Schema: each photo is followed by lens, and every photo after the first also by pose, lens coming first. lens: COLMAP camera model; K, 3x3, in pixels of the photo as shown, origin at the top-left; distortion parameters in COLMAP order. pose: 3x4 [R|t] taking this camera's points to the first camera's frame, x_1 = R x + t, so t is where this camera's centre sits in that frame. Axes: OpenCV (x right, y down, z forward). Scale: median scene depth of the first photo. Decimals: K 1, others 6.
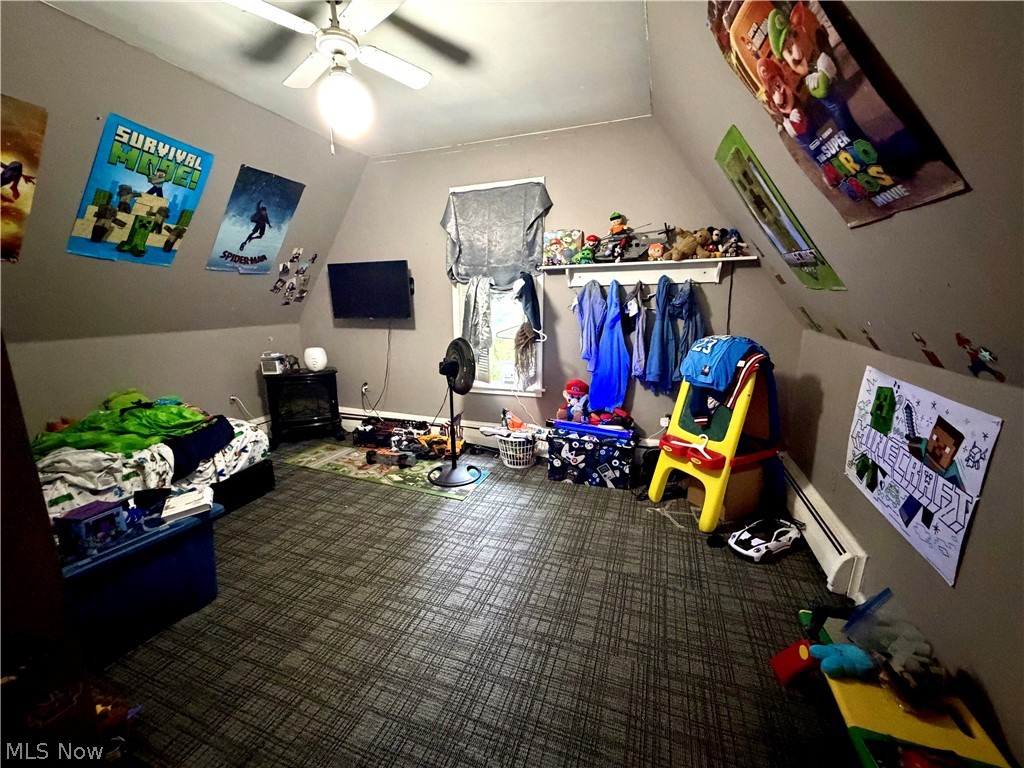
lens RADIAL K [[405.4, 0, 511.6], [0, 405.4, 384.2], [0, 0, 1]] dist [-0.000358, -0.000080]
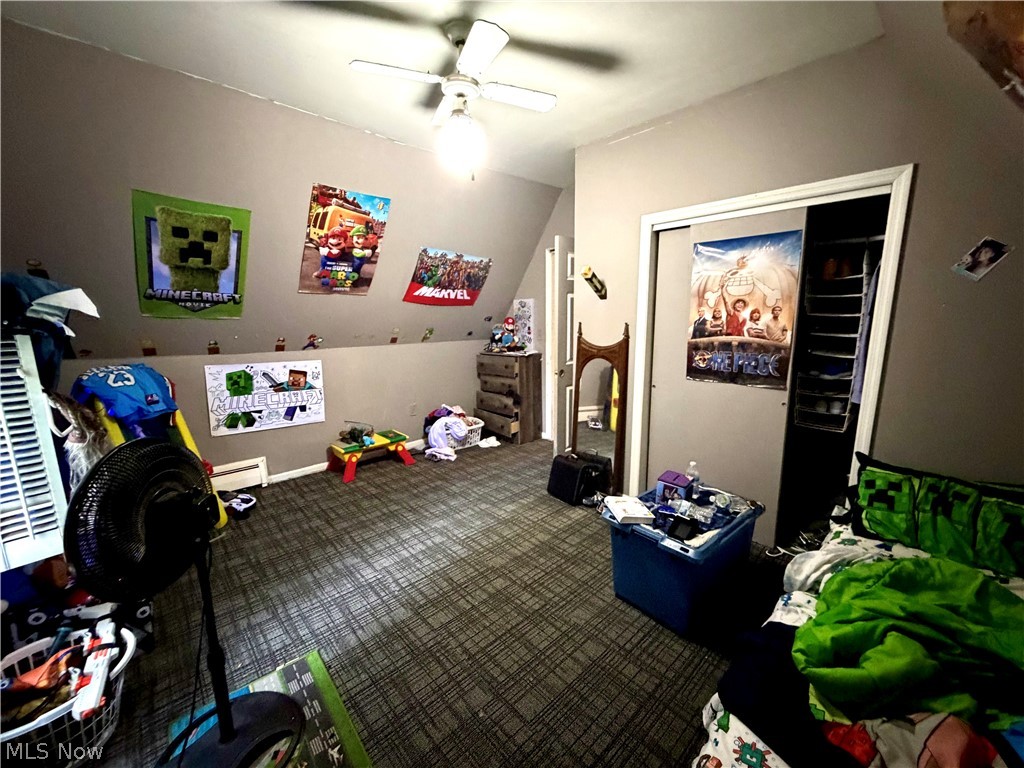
lens RADIAL K [[405.4, 0, 509.6], [0, 405.4, 386.8], [0, 0, 1]] dist [-0.000358, -0.000080]
pose [[-0.887169, -0.068246, 0.456369, -1.042673], [0.106604, 0.931937, 0.346598, -0.442412], [-0.448961, 0.356142, -0.819510, 2.022319]]
